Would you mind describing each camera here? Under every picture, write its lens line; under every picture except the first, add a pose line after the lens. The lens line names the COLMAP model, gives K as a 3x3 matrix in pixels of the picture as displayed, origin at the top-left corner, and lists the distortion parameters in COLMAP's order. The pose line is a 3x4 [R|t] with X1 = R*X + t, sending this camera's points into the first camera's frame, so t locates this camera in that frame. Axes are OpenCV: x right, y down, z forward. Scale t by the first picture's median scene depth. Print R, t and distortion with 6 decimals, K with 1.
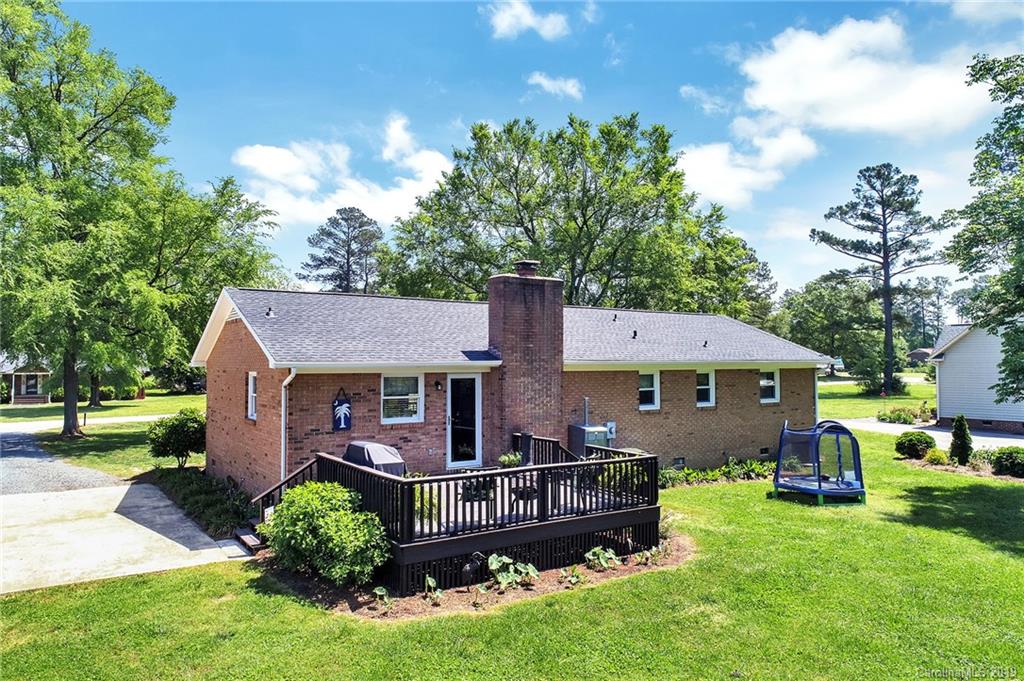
lens RADIAL K [[698.0, 0, 499.5], [0, 698.0, 339.3], [0, 0, 1]] dist [0.002451, -0.001340]
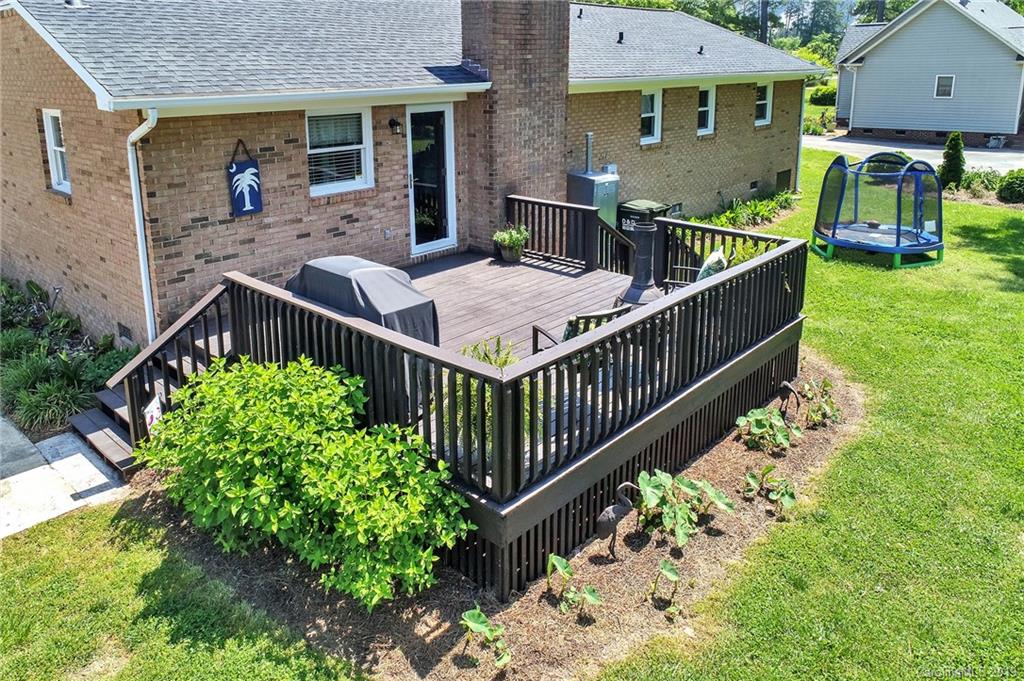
lens RADIAL K [[726.0, 0, 483.0], [0, 726.0, 216.0], [0, 0, 1]] dist [0.000105, -0.000926]
pose [[0.974703, -0.056710, 0.216190, -0.152762], [0.004814, 0.972377, 0.233367, -0.004647], [-0.223452, -0.226423, 0.948052, 0.366250]]
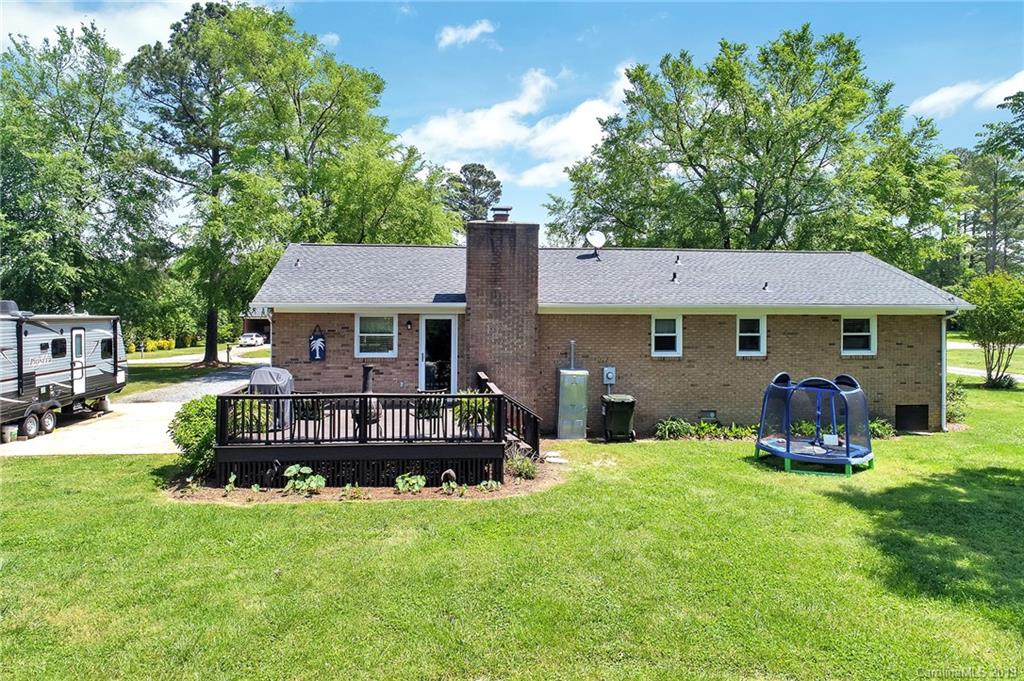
lens RADIAL K [[702.5, 0, 510.8], [0, 702.5, 306.3], [0, 0, 1]] dist [-0.000058, 0.000146]
pose [[0.889528, 0.001245, -0.456879, 0.561128], [0.009270, 0.999741, 0.020771, 0.014656], [0.456786, -0.022712, 0.889286, 0.082641]]
